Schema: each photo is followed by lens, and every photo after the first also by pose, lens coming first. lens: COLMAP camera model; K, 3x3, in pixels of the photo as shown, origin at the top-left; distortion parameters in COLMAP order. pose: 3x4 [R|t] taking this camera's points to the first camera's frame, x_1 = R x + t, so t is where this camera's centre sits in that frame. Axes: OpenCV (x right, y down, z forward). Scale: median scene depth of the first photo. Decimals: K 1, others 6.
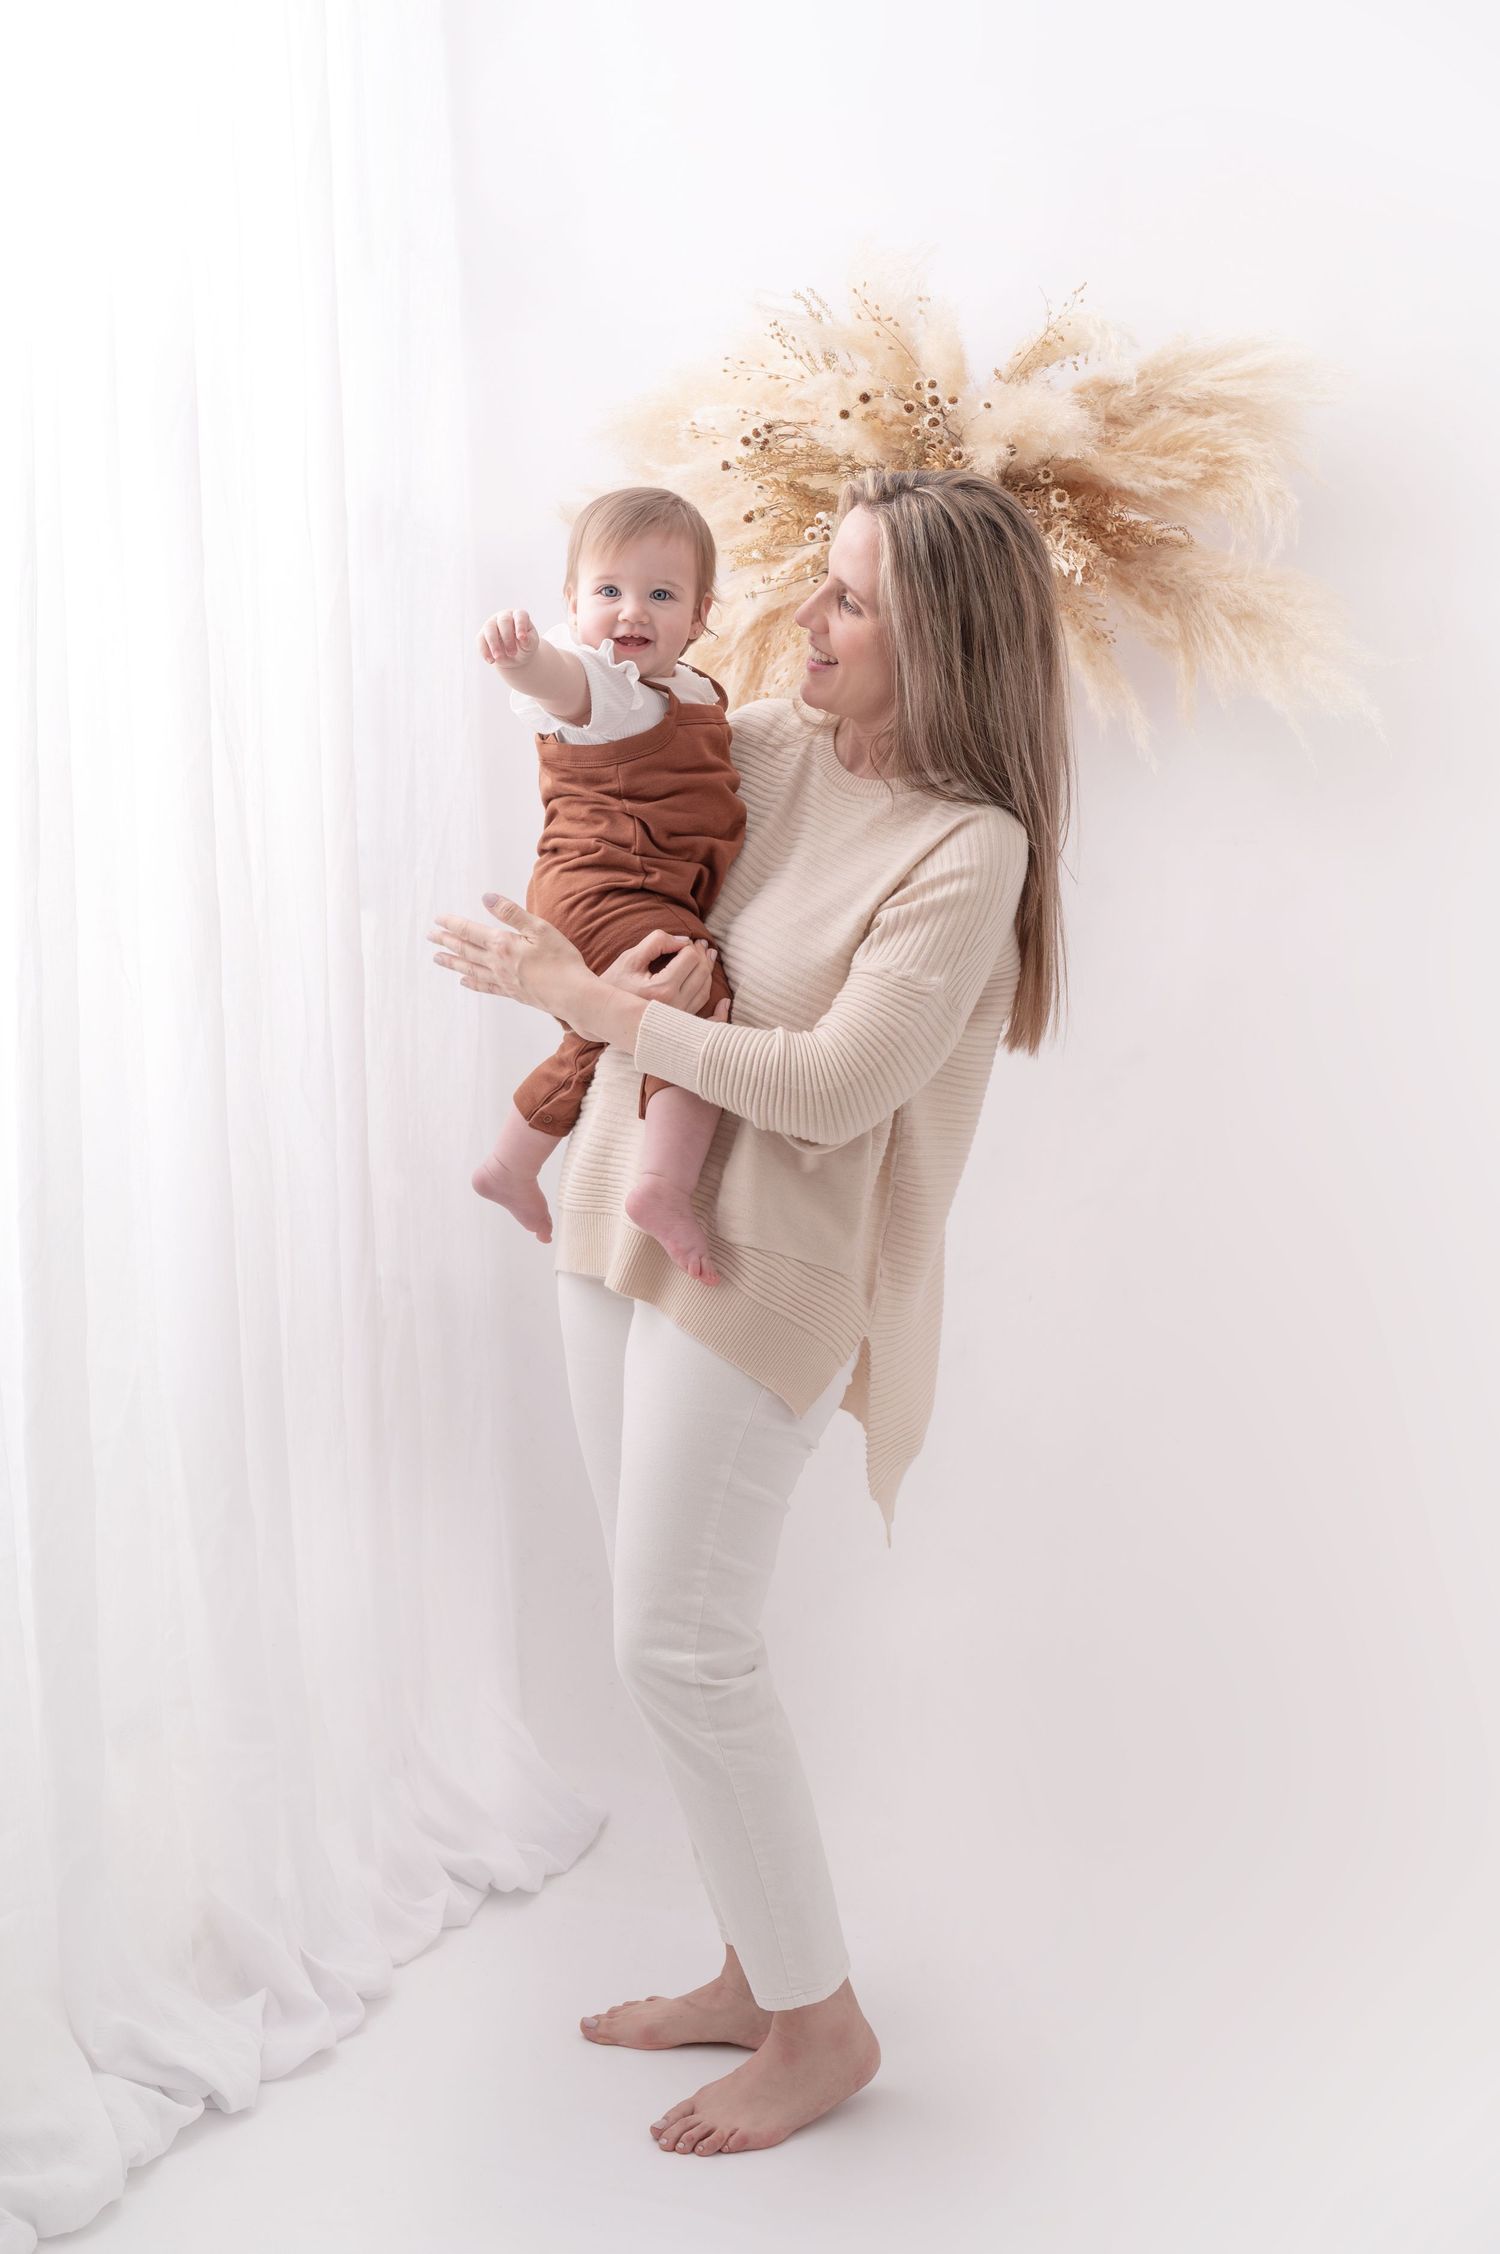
lens RADIAL K [[2815.4, 0, 799.4], [0, 2815.4, 1157.8], [0, 0, 1]] dist [0.010955, 0.013272]
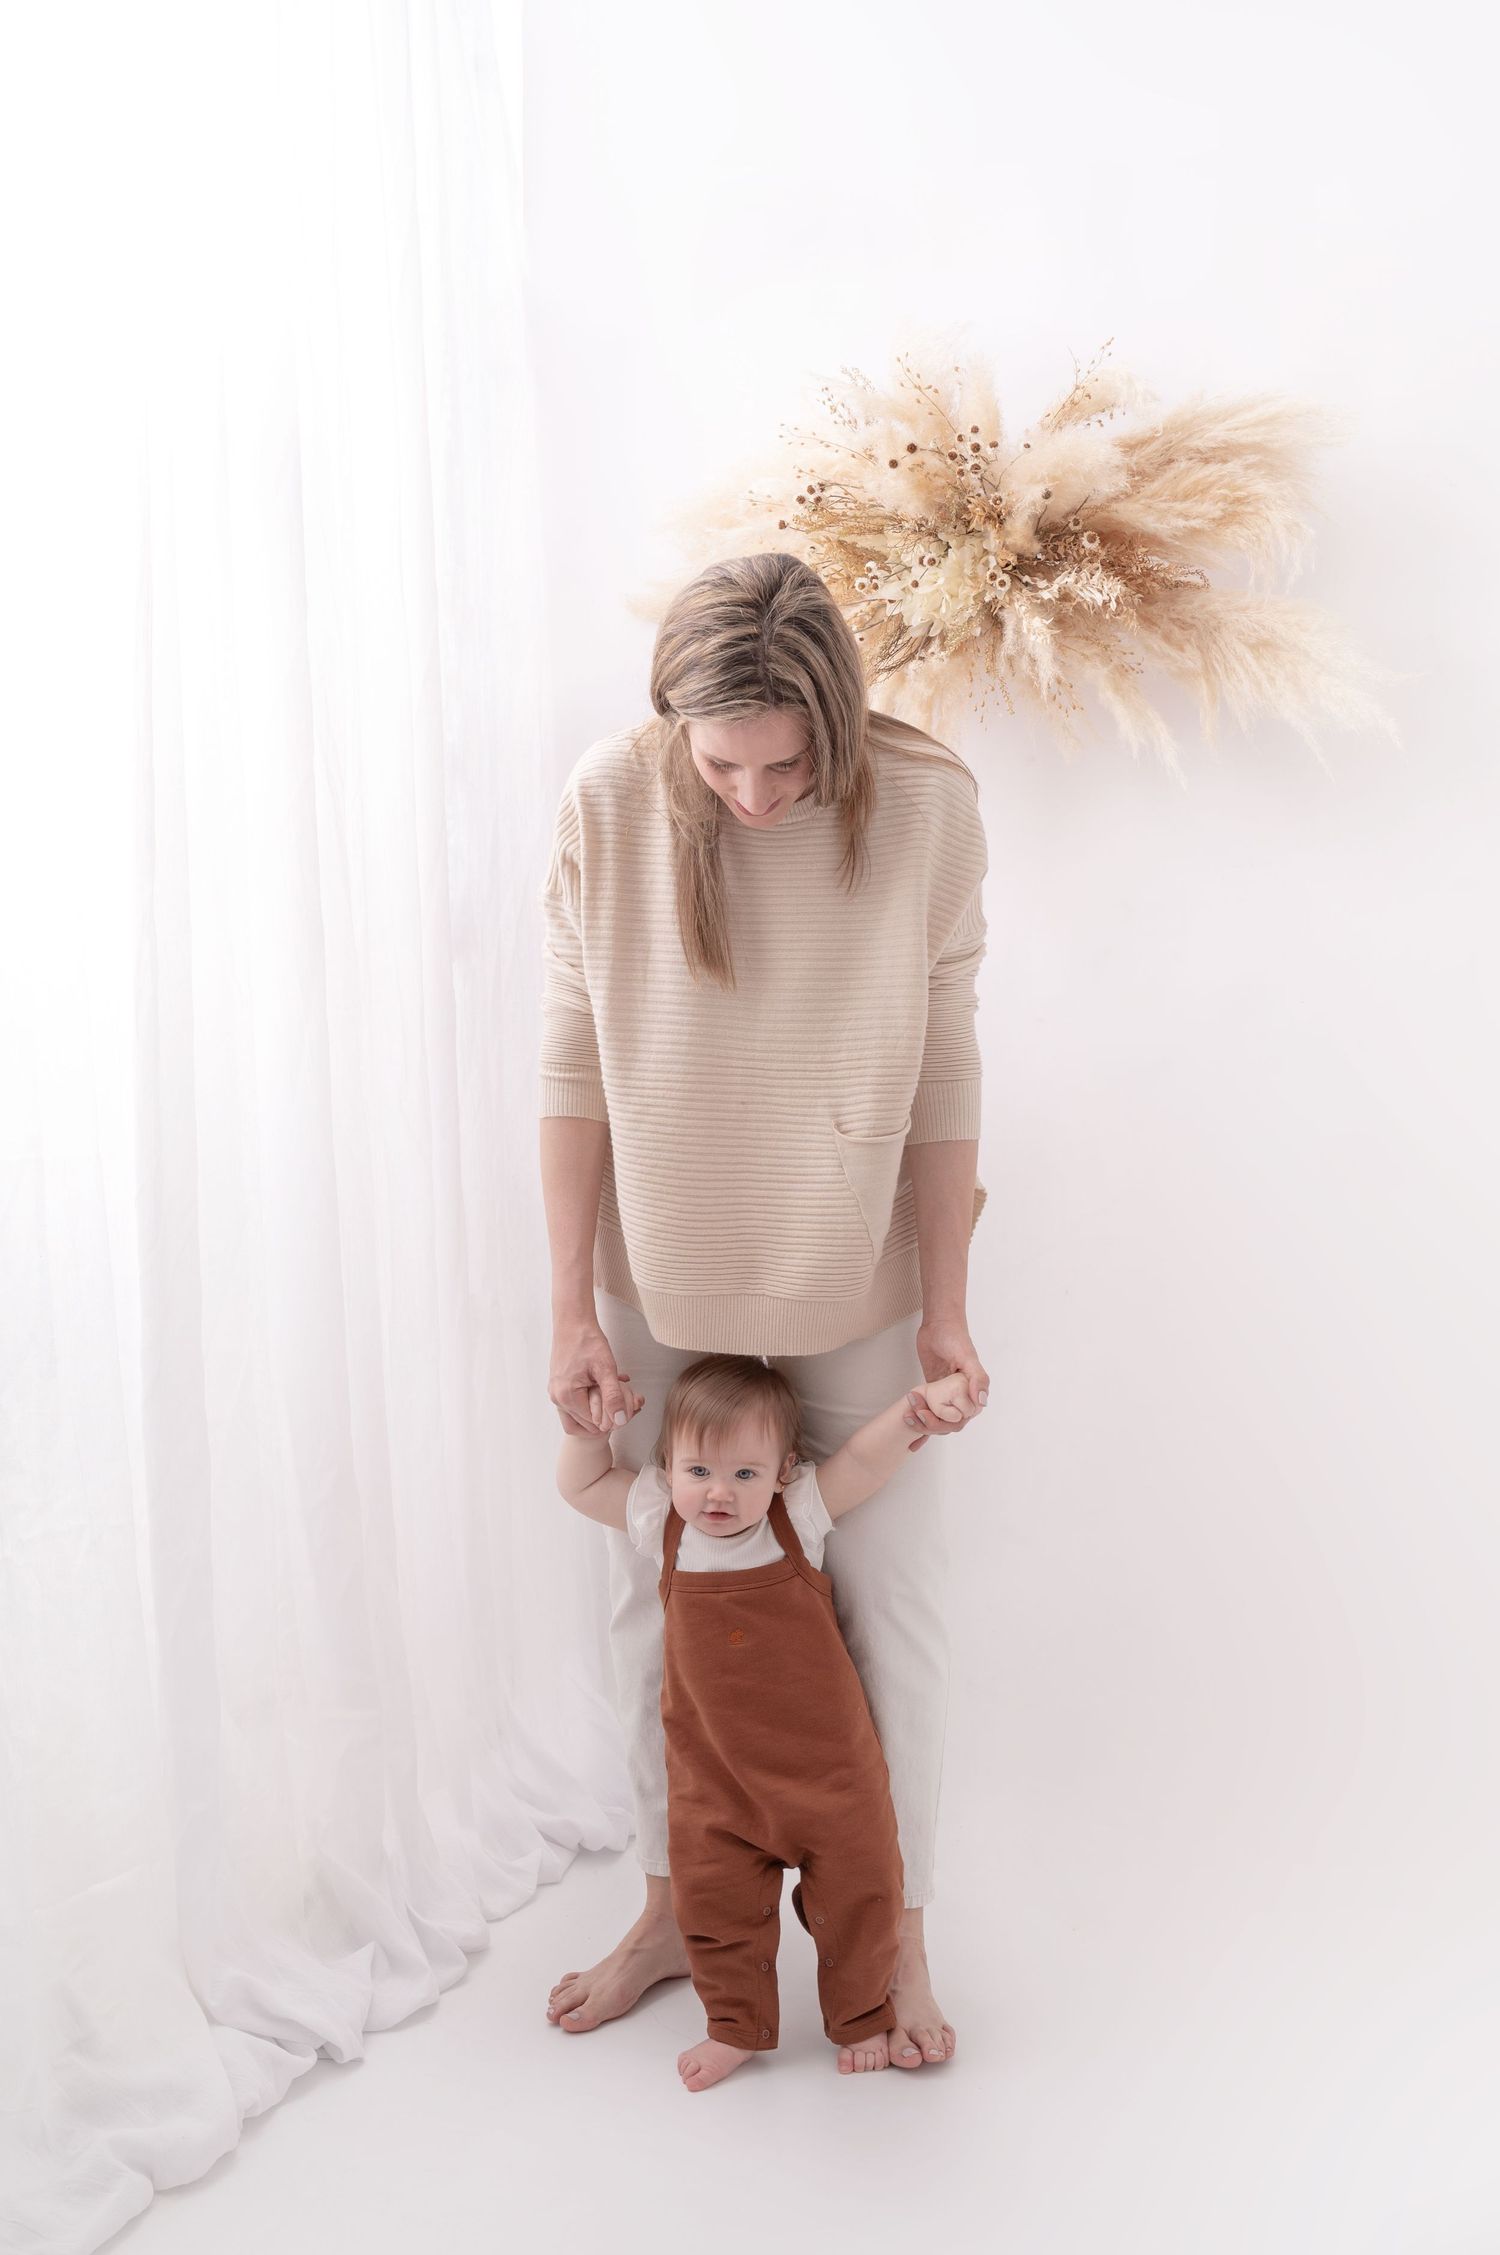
lens RADIAL K [[2187.7, 0, 762.9], [0, 2187.7, 1170.2], [0, 0, 1]] dist [0.006289, -0.008913]
pose [[0.999807, -0.018346, -0.007079, -0.032743], [0.017900, 0.998117, -0.058665, 0.056681], [0.008142, 0.058527, 0.998253, 0.165548]]
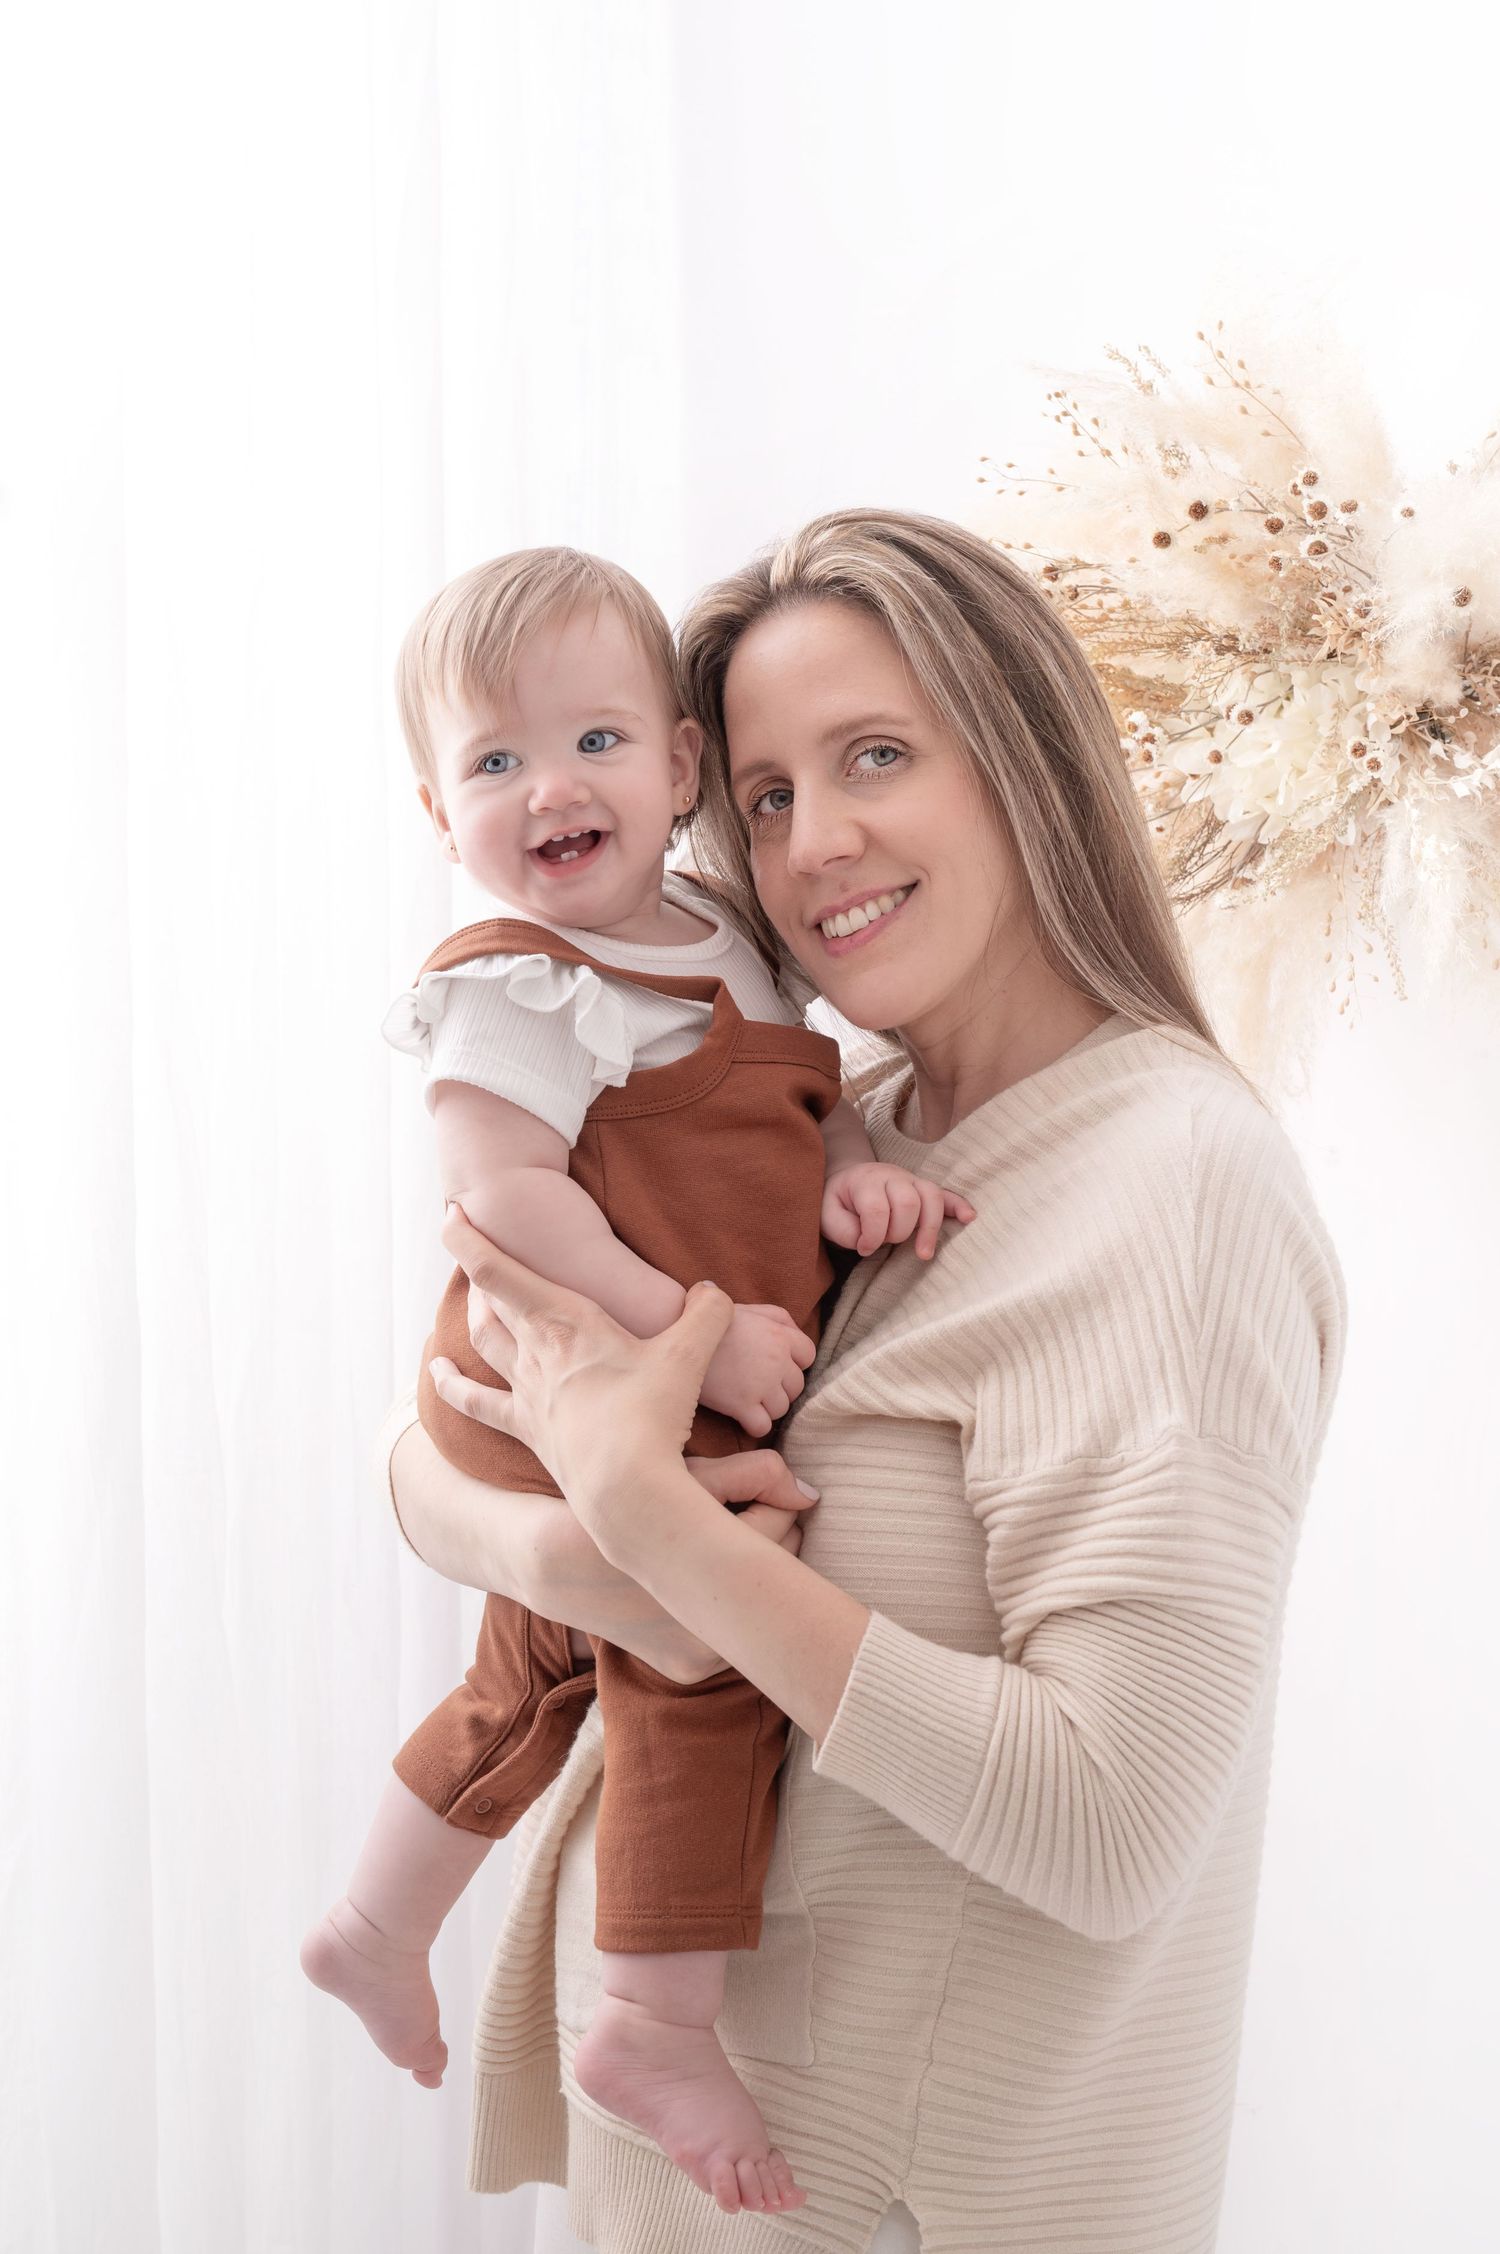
lens RADIAL K [[2815.4, 0, 799.4], [0, 2815.4, 1157.8], [0, 0, 1]] dist [0.010955, 0.013272]
pose [[0.970026, 0.029637, -0.241188, 0.084084], [-0.051311, 0.995137, -0.084084, -0.085915], [0.237523, 0.093939, 0.966829, 0.433659]]
